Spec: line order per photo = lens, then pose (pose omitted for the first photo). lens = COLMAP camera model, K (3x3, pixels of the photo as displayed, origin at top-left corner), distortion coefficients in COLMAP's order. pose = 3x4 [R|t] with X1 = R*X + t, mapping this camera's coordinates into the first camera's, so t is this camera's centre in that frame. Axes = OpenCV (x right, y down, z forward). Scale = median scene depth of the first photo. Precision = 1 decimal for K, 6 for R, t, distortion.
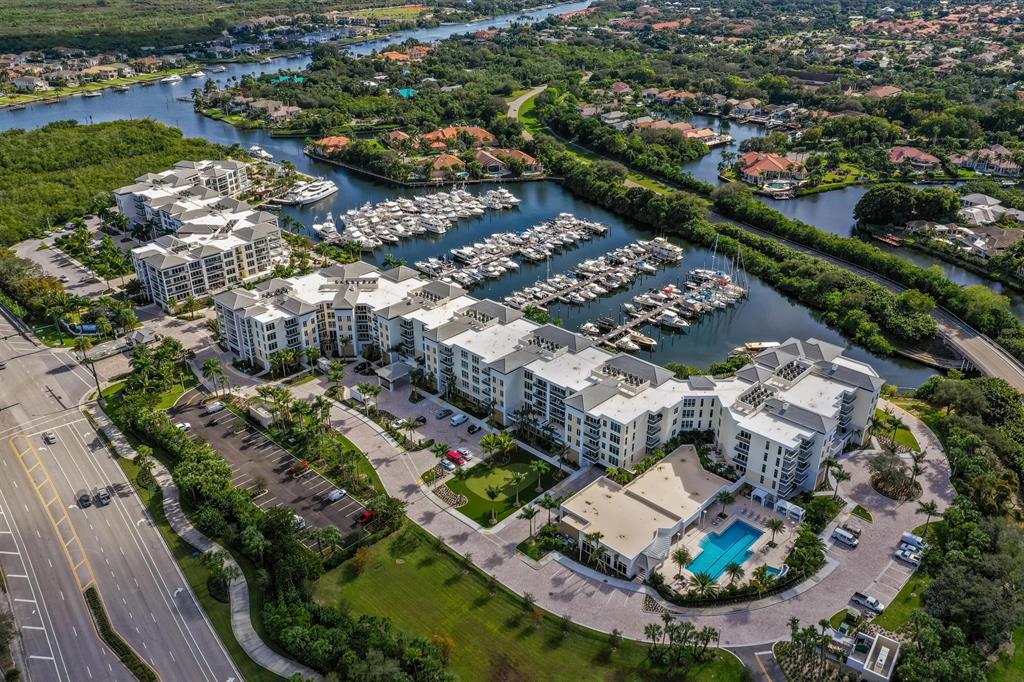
lens RADIAL K [[798.3, 0, 512.0], [0, 798.3, 341.0], [0, 0, 1]] dist [0.020205, -0.000349]
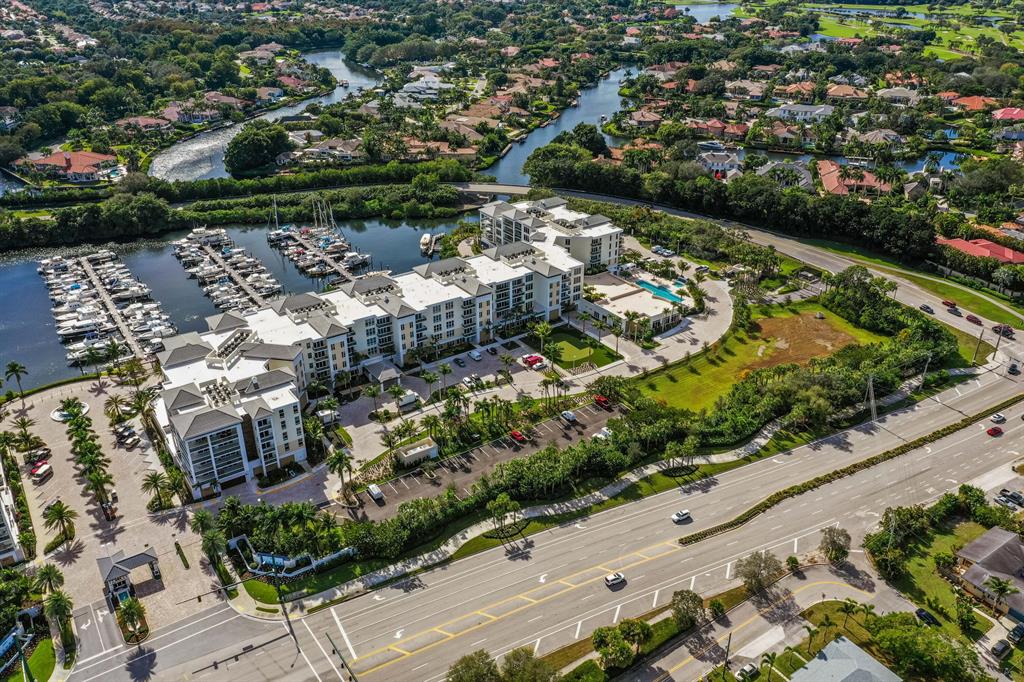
lens RADIAL K [[798.3, 0, 512.0], [0, 798.3, 341.0], [0, 0, 1]] dist [0.020205, -0.000349]
pose [[0.215245, -0.455415, 0.863867, -1.118610], [0.445065, 0.833140, 0.328321, -0.288920], [-0.869245, 0.313808, 0.382019, 0.587267]]
